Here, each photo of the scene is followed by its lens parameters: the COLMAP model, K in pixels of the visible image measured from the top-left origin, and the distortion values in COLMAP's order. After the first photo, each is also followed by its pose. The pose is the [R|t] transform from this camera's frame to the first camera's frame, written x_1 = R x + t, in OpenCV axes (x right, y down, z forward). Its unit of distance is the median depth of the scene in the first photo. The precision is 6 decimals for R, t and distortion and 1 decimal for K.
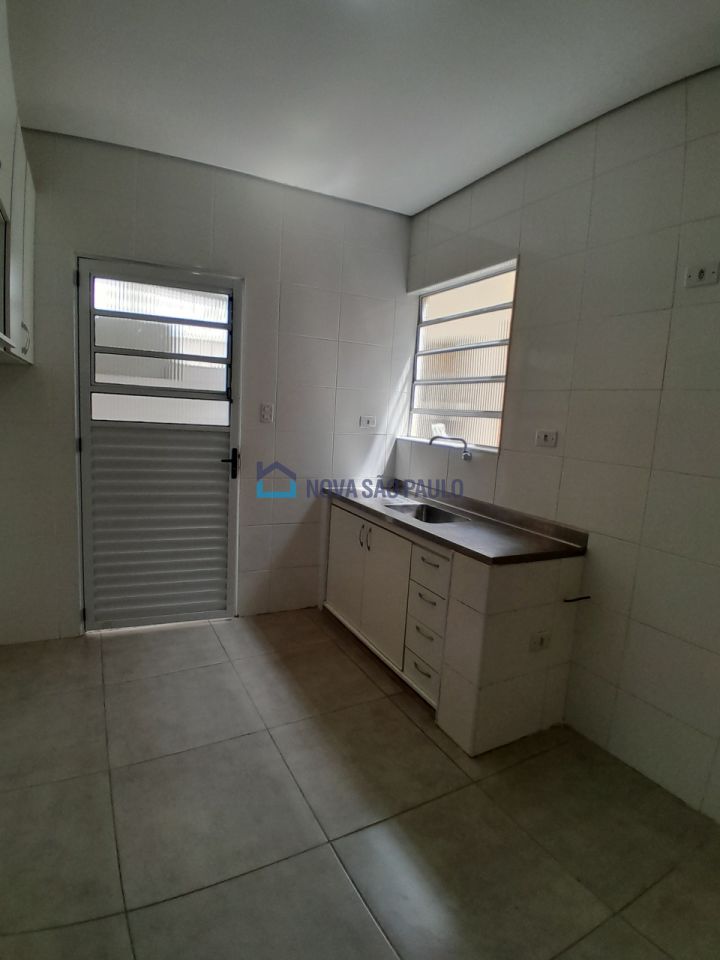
lens RADIAL K [[477.9, 0, 345.0], [0, 477.9, 471.7], [0, 0, 1]] dist [0.005853, -0.049449]
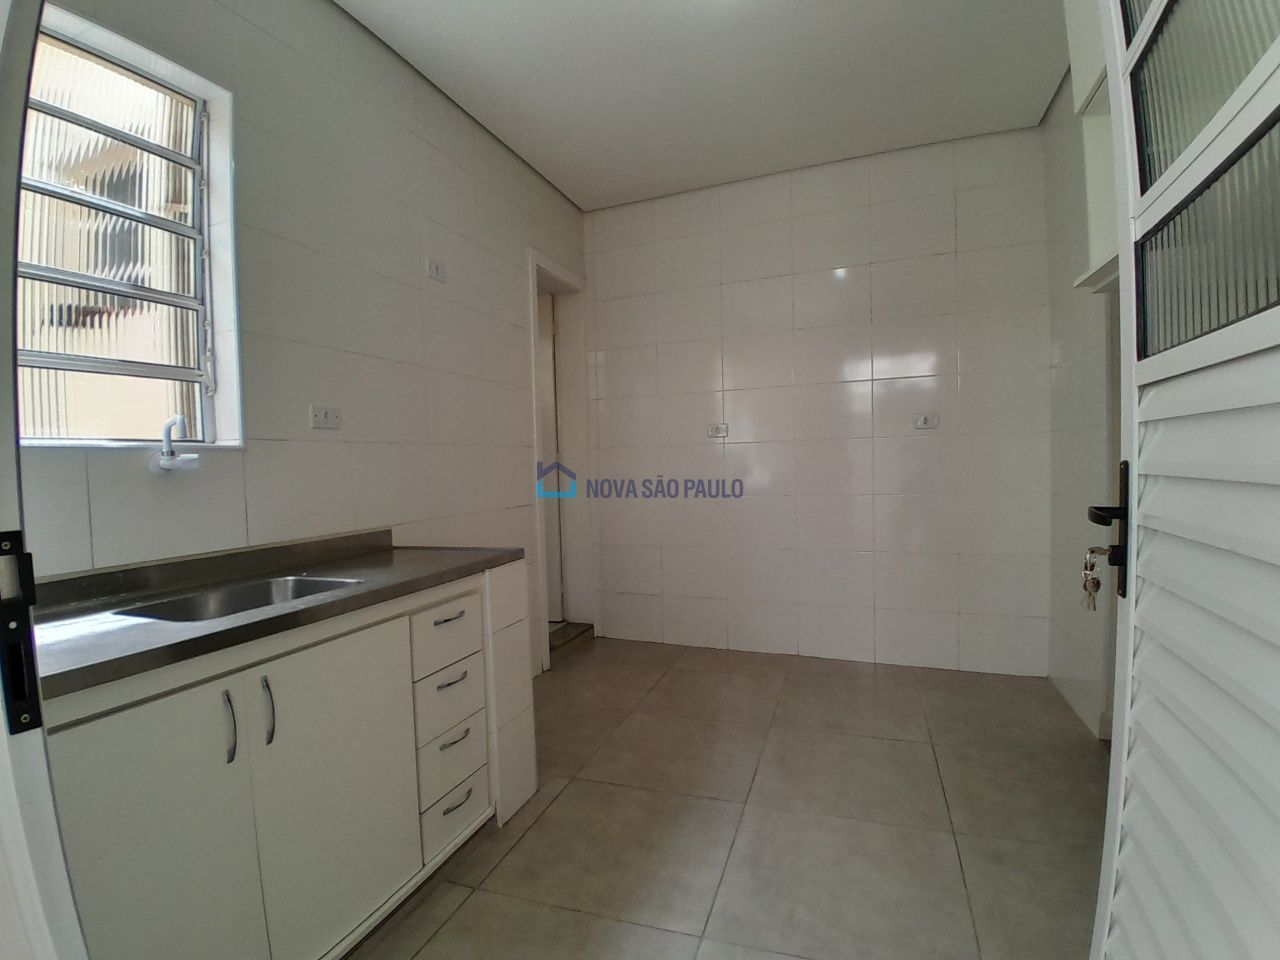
lens RADIAL K [[637.3, 0, 638.6], [0, 637.3, 483.3], [0, 0, 1]] dist [0.005853, -0.049449]
pose [[-0.683179, -0.062465, 0.727574, -0.446683], [0.087547, 0.982143, 0.166525, -0.073737], [-0.724984, 0.177464, -0.665511, 1.056383]]
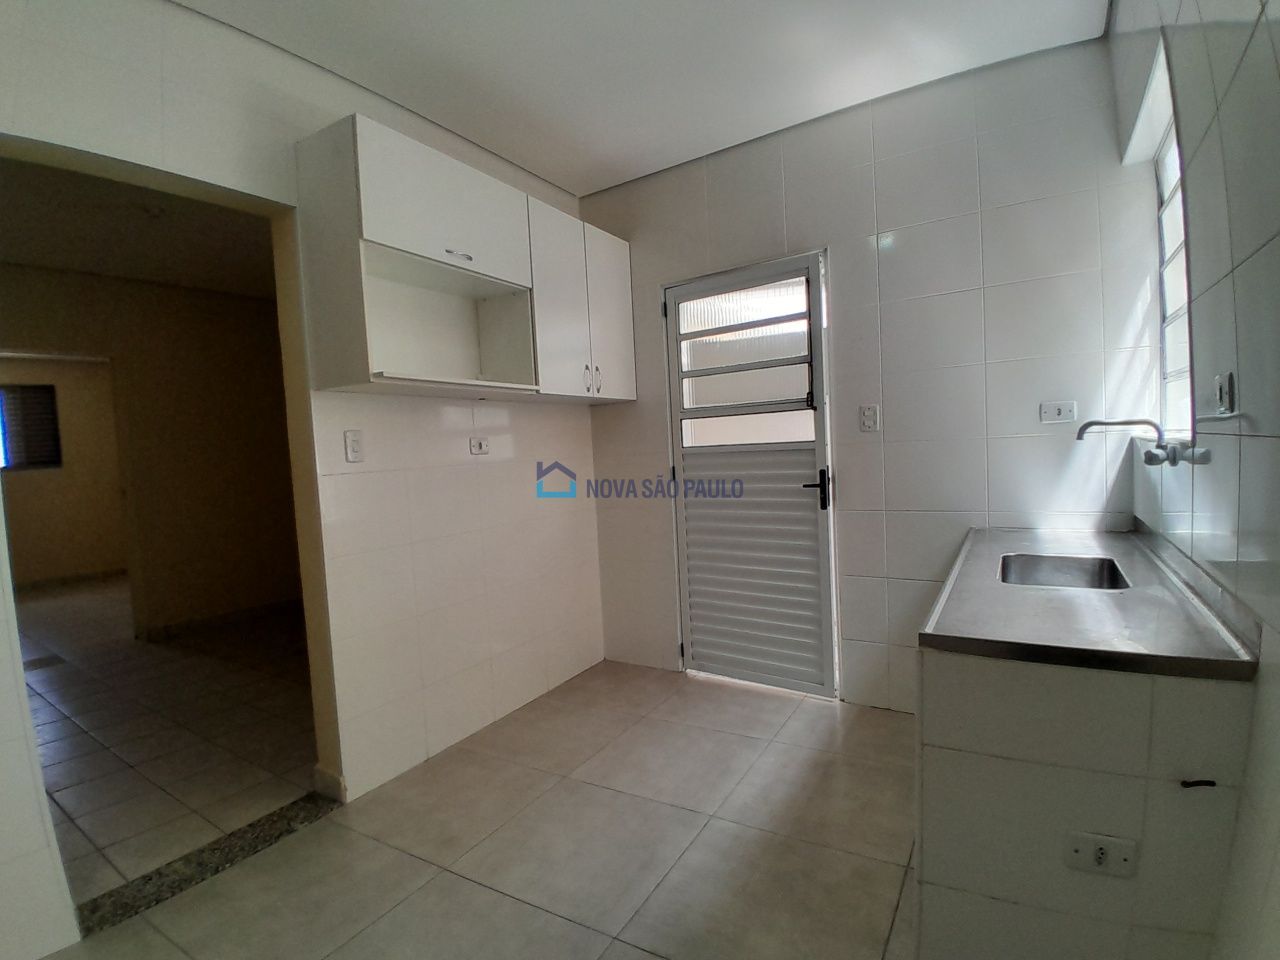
lens RADIAL K [[642.0, 0, 640.0], [0, 642.0, 480.0], [0, 0, 1]] dist [0.002013, -0.046154]
pose [[0.512047, -0.042451, -0.857908, 0.513224], [-0.024555, 0.997646, -0.064021, 0.041806], [0.858607, 0.053848, 0.509799, 0.240395]]
